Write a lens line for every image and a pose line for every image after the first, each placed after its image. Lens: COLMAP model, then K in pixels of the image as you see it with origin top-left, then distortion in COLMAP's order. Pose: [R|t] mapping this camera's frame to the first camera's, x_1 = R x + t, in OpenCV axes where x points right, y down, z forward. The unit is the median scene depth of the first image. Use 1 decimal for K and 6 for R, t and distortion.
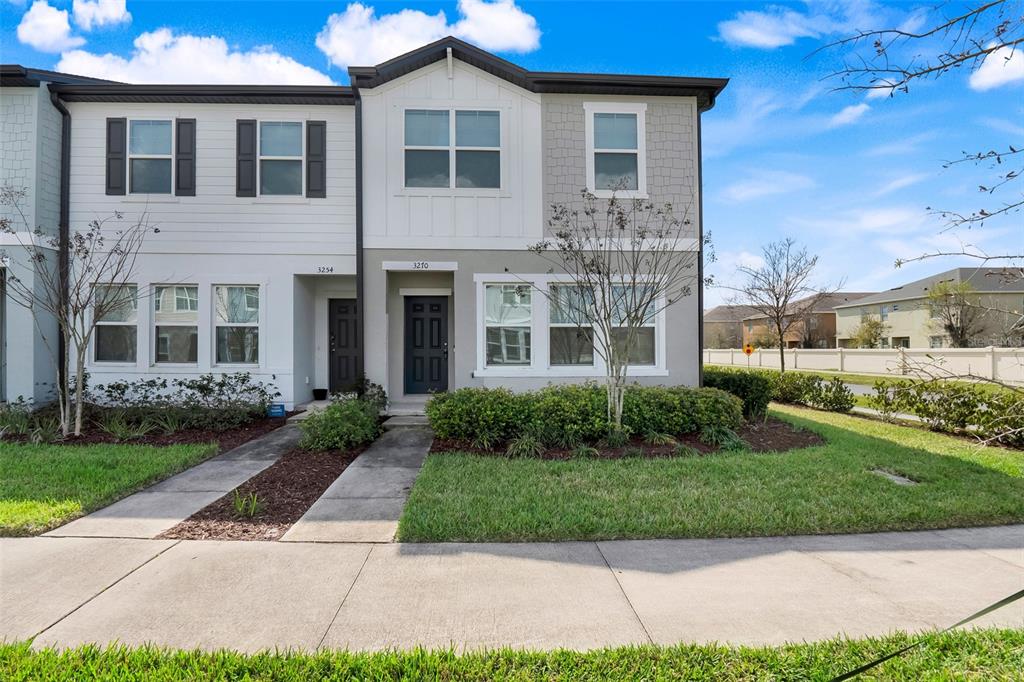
lens RADIAL K [[470.5, 0, 510.2], [0, 470.5, 345.2], [0, 0, 1]] dist [-0.023860, -0.000009]
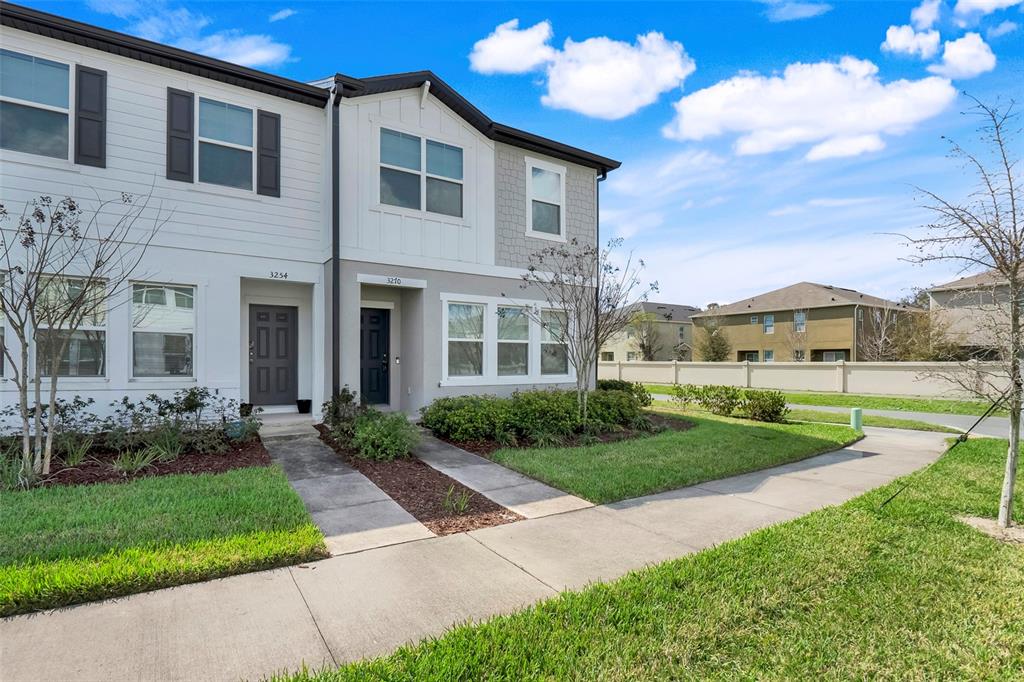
lens RADIAL K [[480.9, 0, 495.2], [0, 480.9, 352.3], [0, 0, 1]] dist [-0.025146, 0.000535]
pose [[0.867554, 0.009396, 0.497255, -0.518063], [-0.003936, 0.999920, -0.012026, -0.001450], [-0.497328, 0.008475, 0.867521, -0.024513]]
